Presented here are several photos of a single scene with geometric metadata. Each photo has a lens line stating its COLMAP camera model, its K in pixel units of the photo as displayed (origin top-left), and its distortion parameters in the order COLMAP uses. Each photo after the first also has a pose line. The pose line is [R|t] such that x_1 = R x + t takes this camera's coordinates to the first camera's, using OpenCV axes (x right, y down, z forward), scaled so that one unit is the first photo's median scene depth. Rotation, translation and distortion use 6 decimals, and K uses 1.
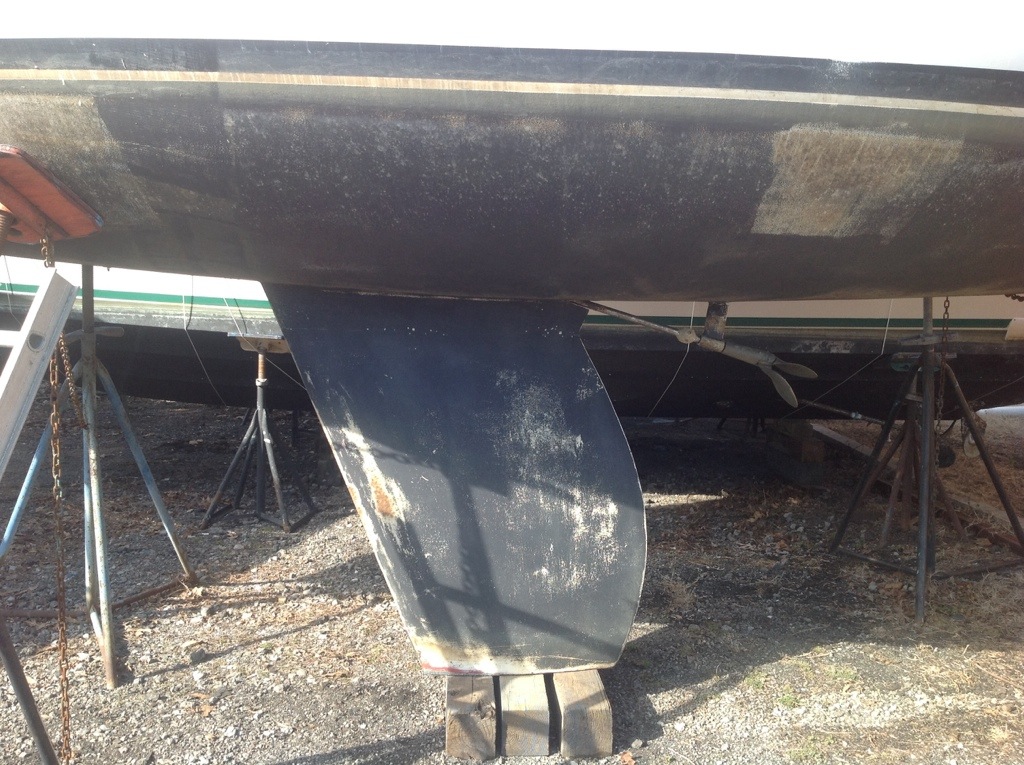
lens RADIAL K [[975.9, 0, 512.9], [0, 975.9, 405.3], [0, 0, 1]] dist [0.117266, -0.218336]
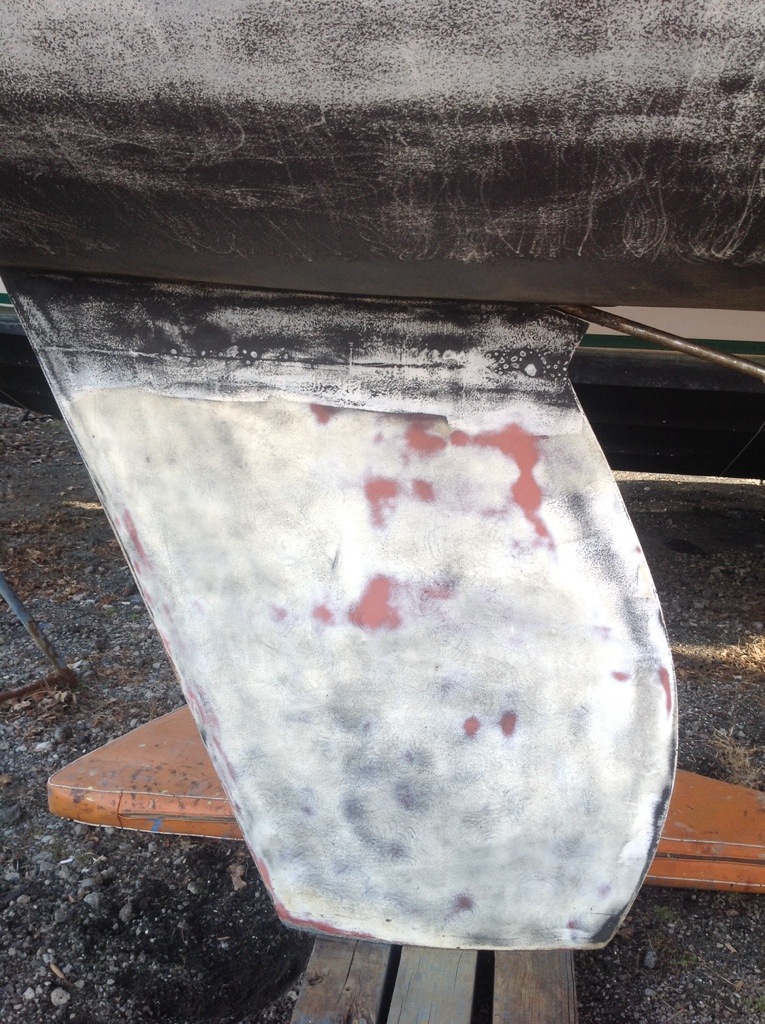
lens RADIAL K [[954.6, 0, 382.9], [0, 954.6, 497.8], [0, 0, 1]] dist [0.161612, -0.443170]
pose [[0.978287, 0.053394, -0.200258, 0.082692], [-0.038193, 0.996141, 0.079019, -0.044892], [0.203704, -0.069654, 0.976552, 0.493130]]
